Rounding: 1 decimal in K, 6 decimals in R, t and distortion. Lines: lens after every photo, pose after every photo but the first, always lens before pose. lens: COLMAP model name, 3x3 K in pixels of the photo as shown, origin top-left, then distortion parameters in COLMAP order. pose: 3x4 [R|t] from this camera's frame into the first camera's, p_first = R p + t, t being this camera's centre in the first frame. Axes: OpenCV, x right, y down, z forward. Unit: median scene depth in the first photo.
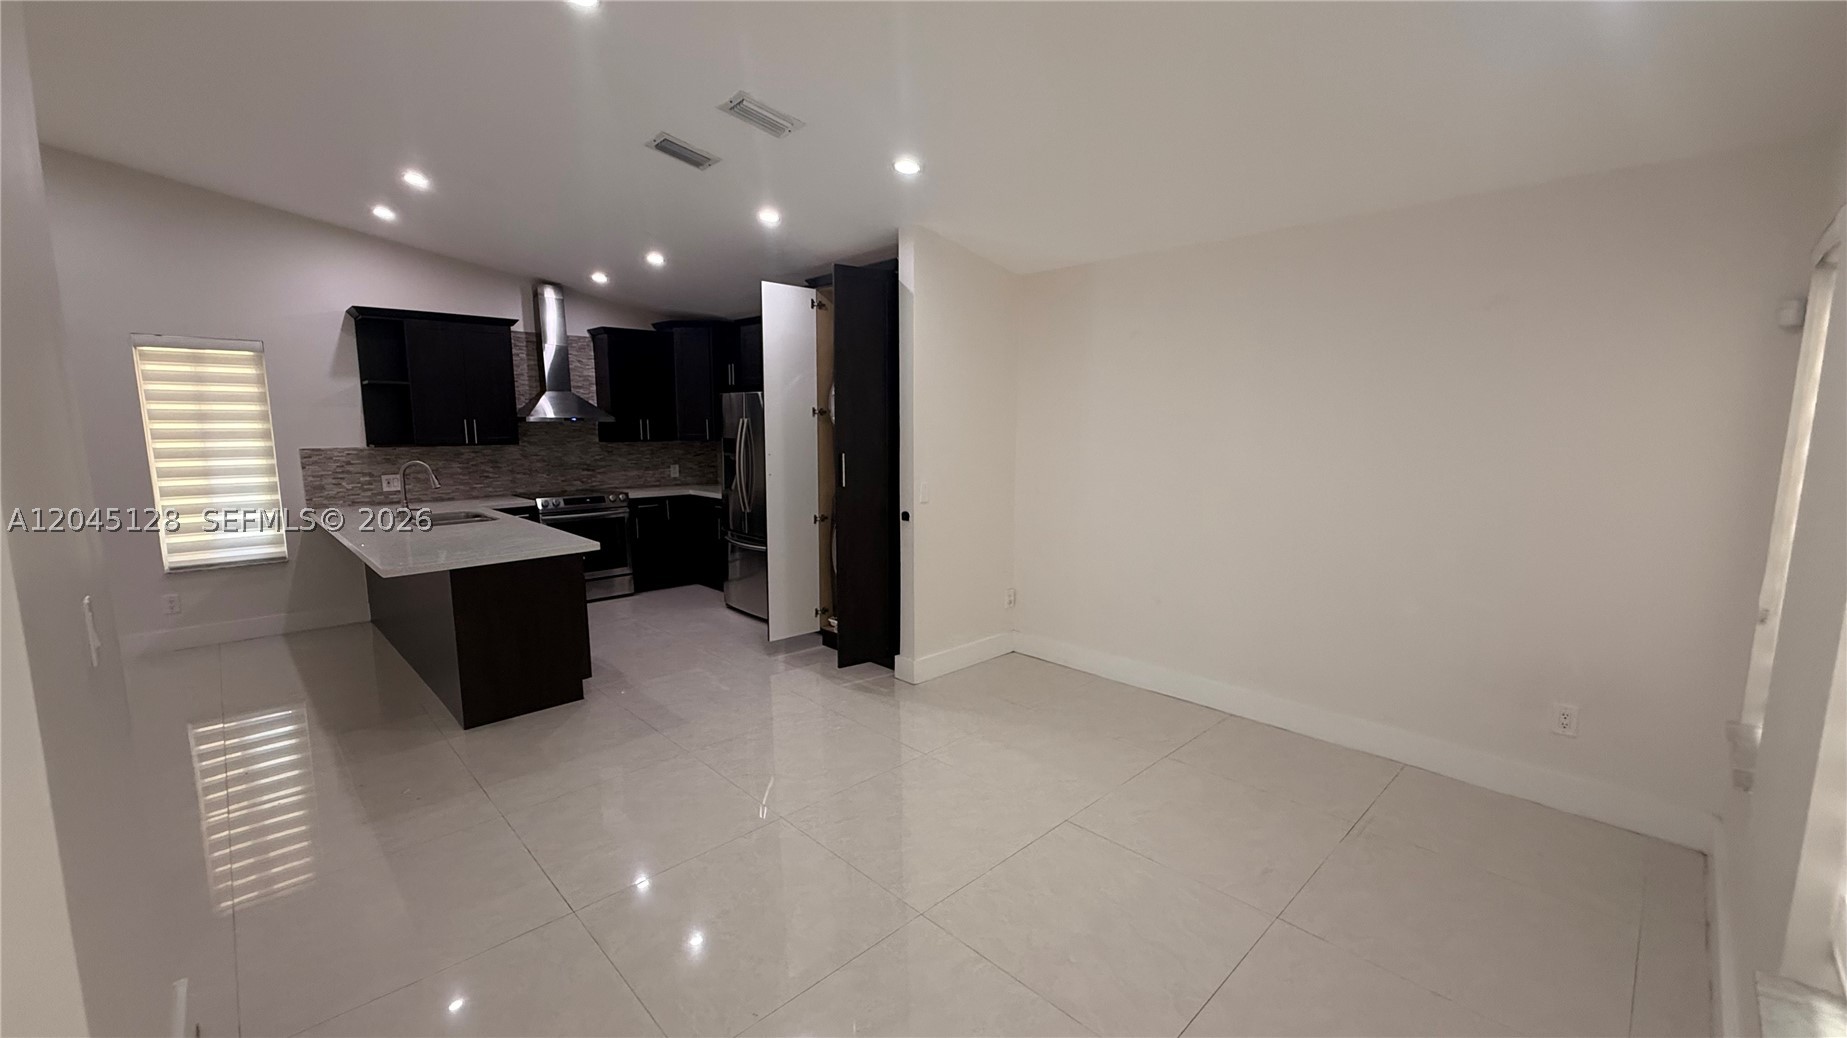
lens RADIAL K [[738.0, 0, 924.6], [0, 738.0, 517.4], [0, 0, 1]] dist [0.001007, 0.000154]
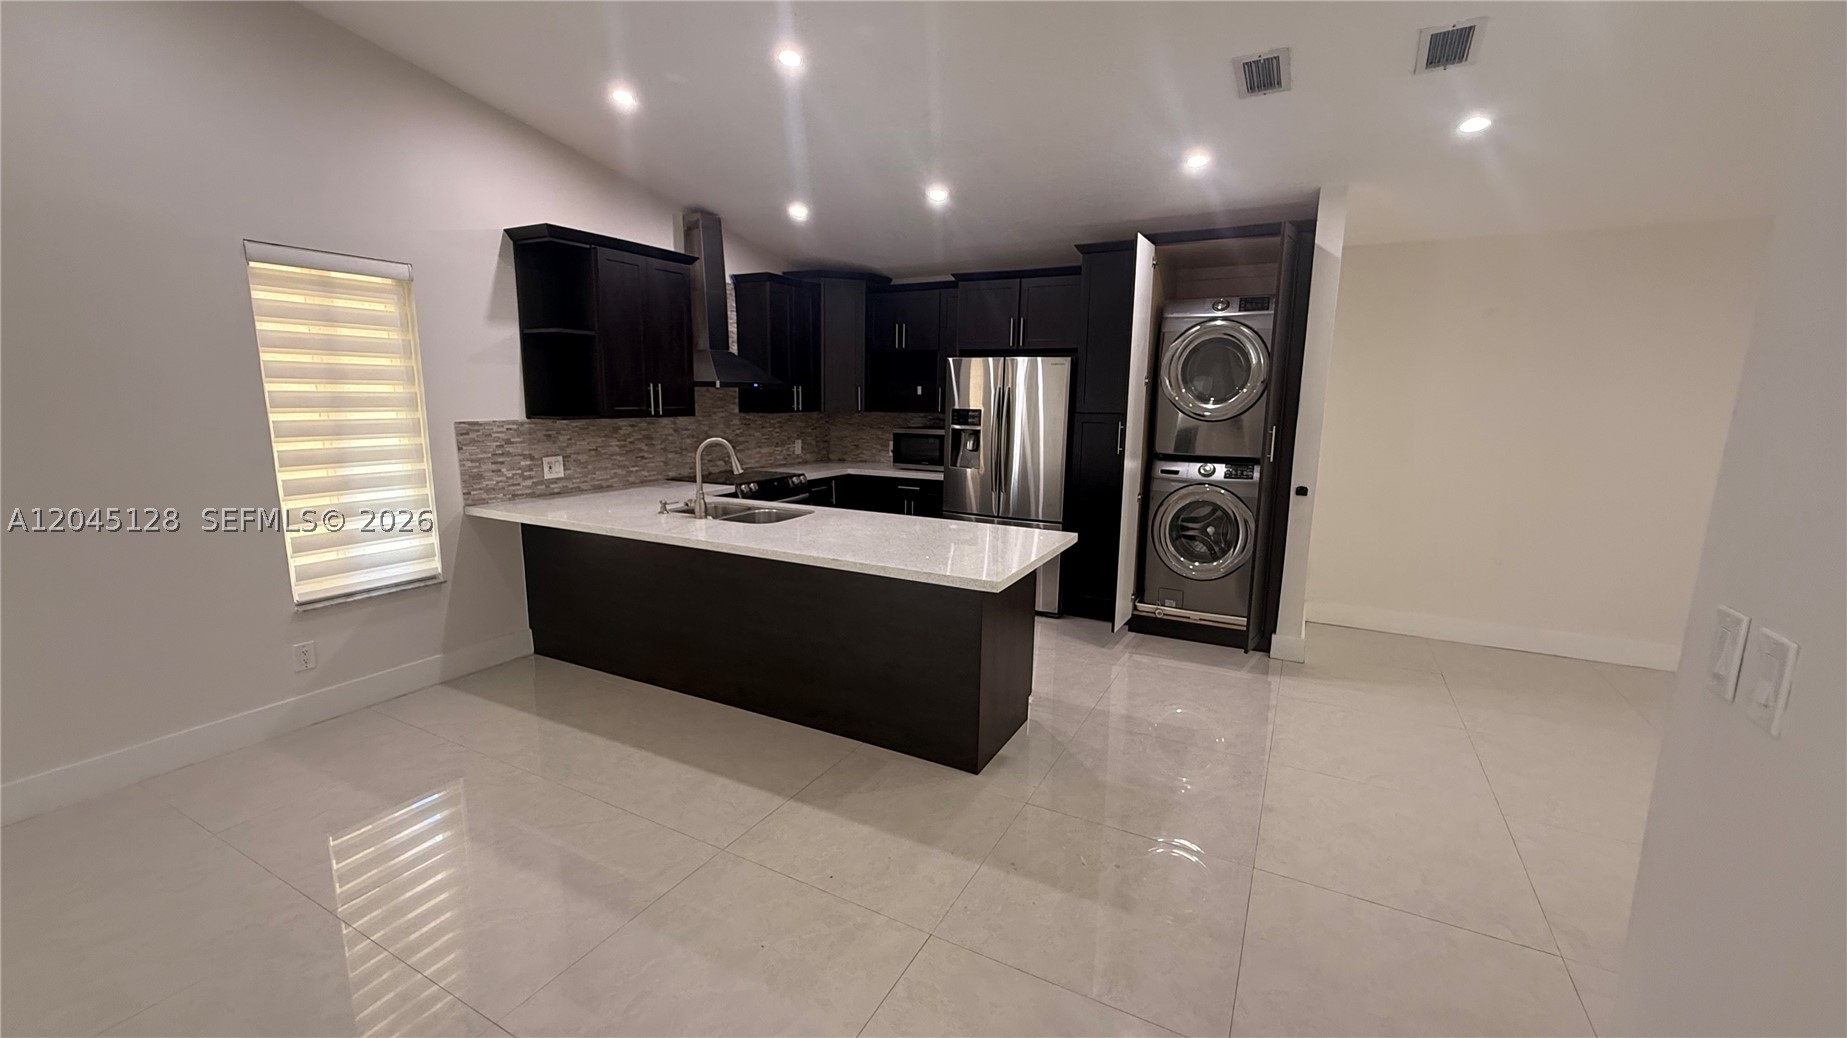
lens RADIAL K [[738.0, 0, 938.1], [0, 738.0, 517.0], [0, 0, 1]] dist [0.001007, 0.000154]
pose [[0.951822, -0.041247, 0.303864, -0.604088], [0.029543, 0.998638, 0.043015, -0.018060], [-0.305224, -0.031965, 0.951744, 0.175149]]
